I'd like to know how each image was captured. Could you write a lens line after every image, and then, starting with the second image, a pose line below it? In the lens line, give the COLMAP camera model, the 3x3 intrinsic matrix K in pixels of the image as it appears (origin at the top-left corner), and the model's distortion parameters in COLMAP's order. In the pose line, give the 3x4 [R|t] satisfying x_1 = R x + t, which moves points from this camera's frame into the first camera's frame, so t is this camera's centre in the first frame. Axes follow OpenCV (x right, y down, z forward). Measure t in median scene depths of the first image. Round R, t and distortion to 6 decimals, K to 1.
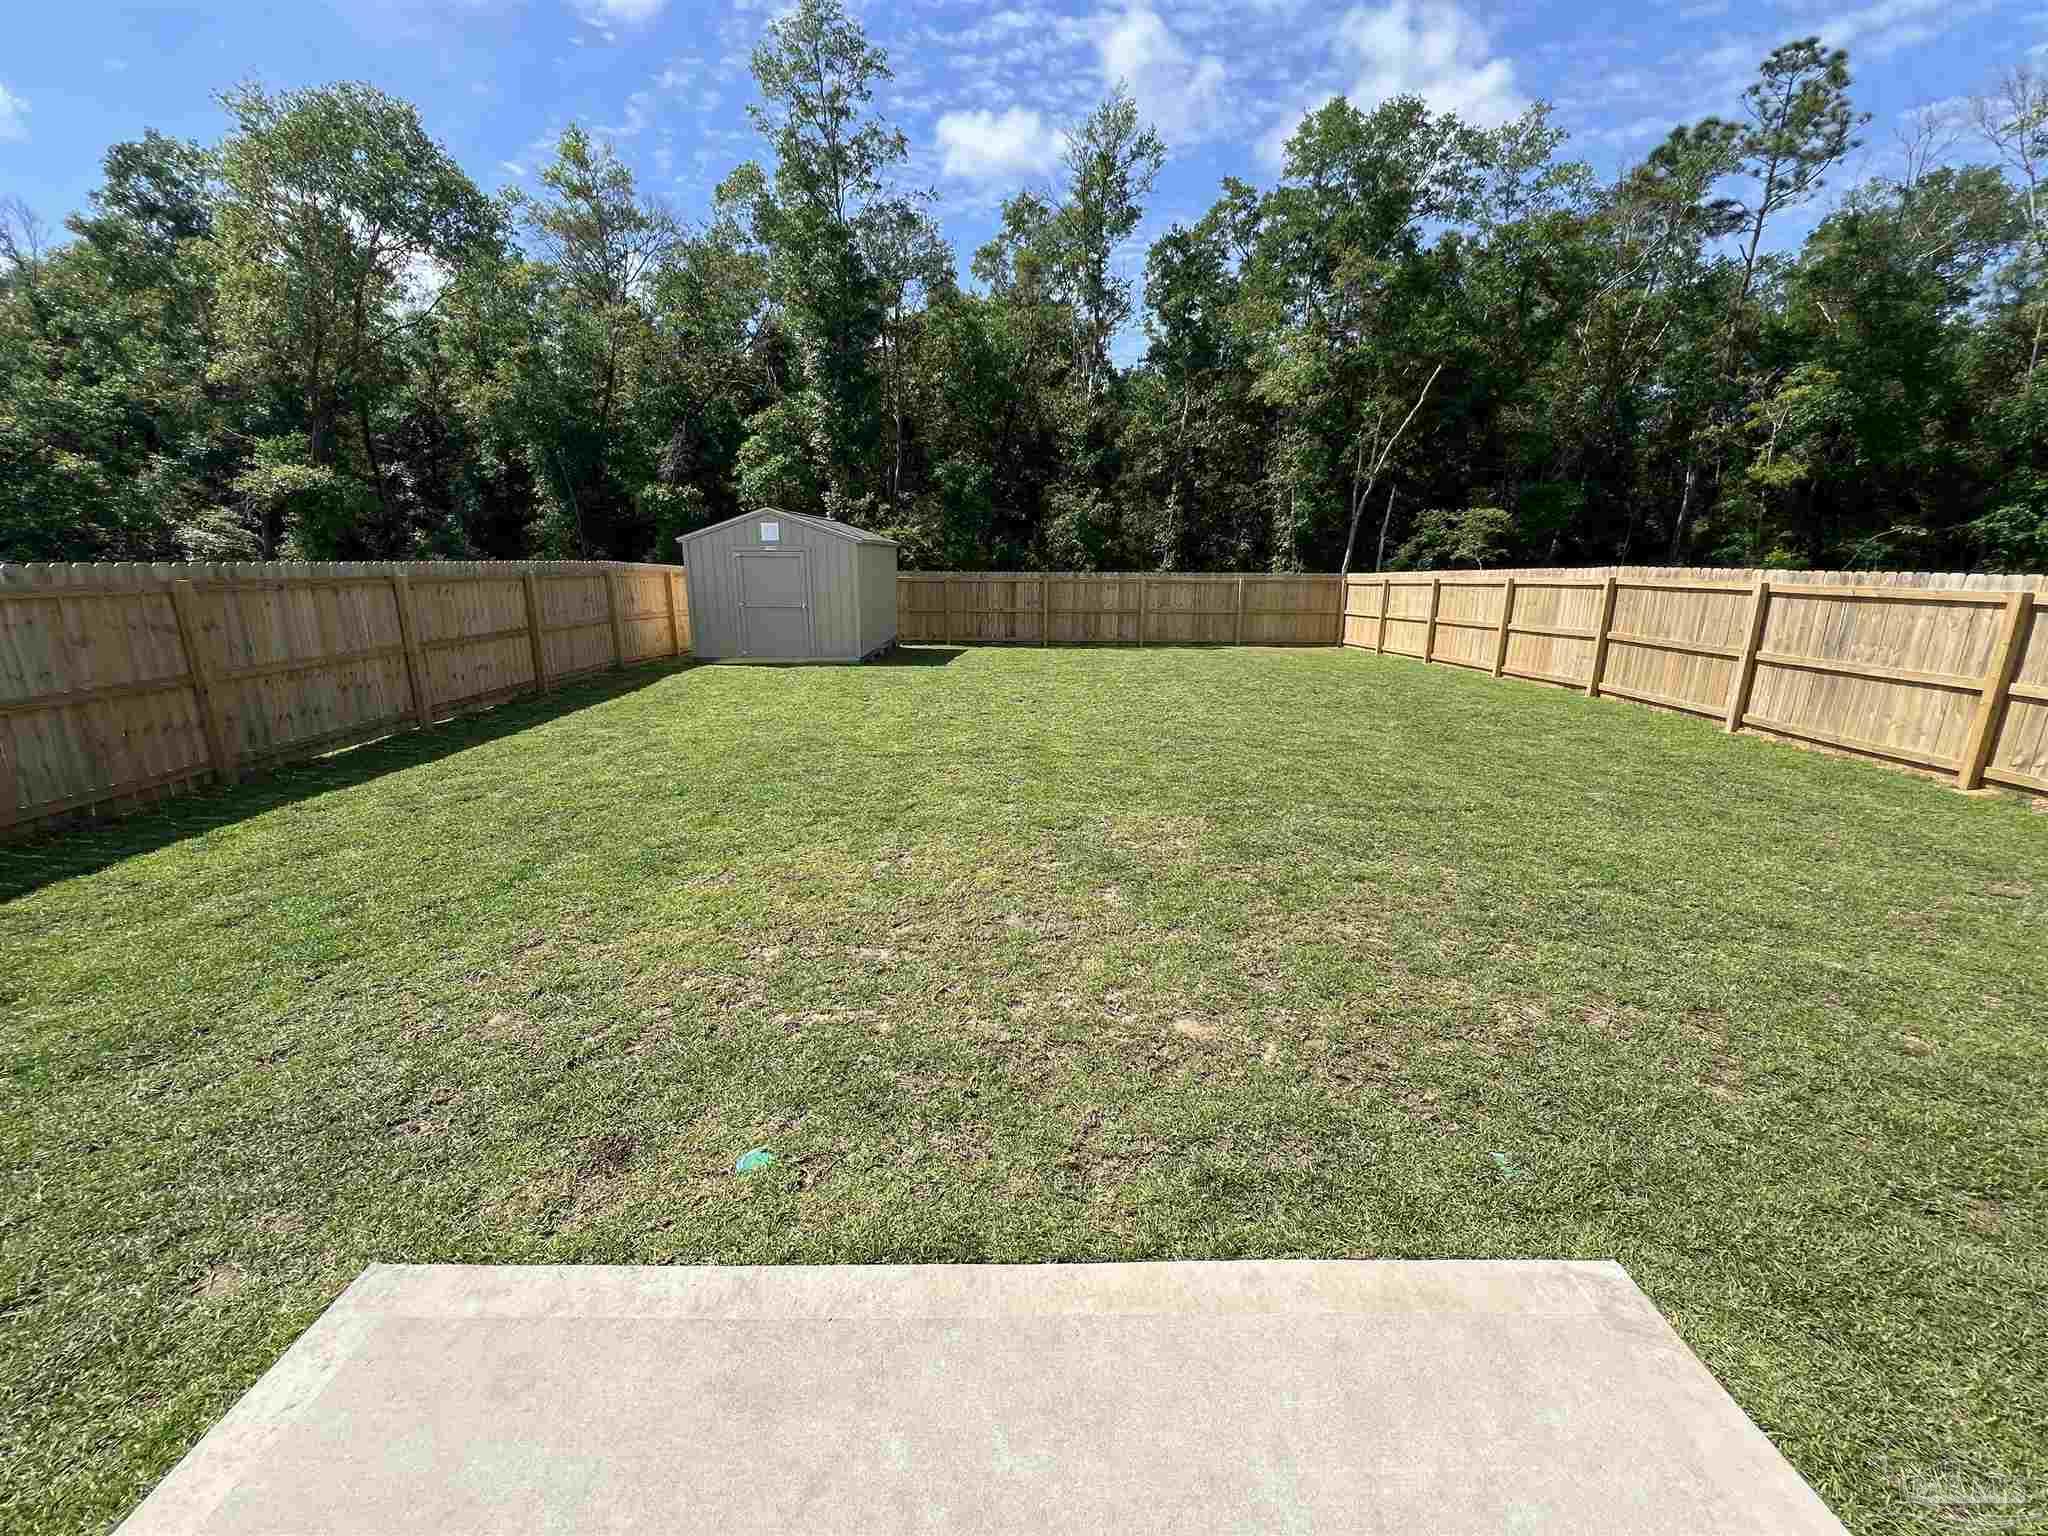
lens RADIAL K [[819.2, 0, 1020.9], [0, 819.2, 768.3], [0, 0, 1]] dist [0.000301, -0.000019]
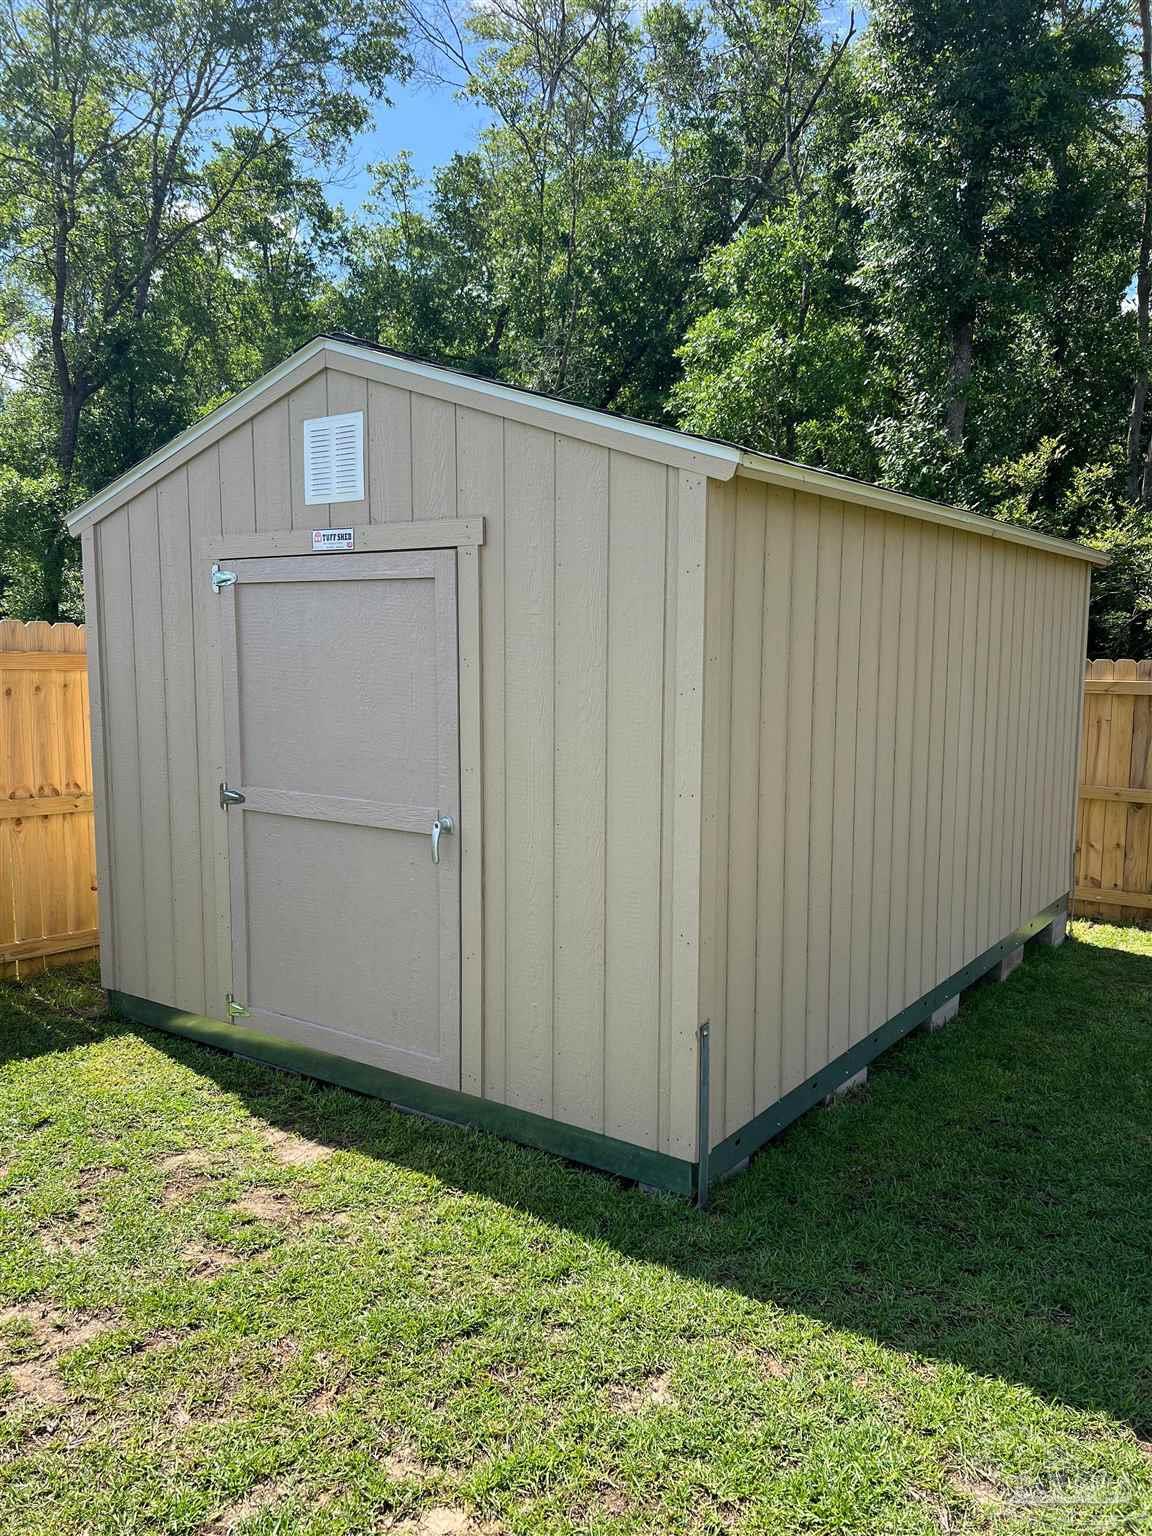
lens RADIAL K [[1156.3, 0, 574.2], [0, 1156.3, 767.4], [0, 0, 1]] dist [-0.005680, -0.005922]
pose [[0.816845, 0.062388, -0.573474, -0.068703], [-0.141729, 0.985367, -0.094679, -0.142161], [0.559176, 0.158616, 0.813734, 0.588749]]
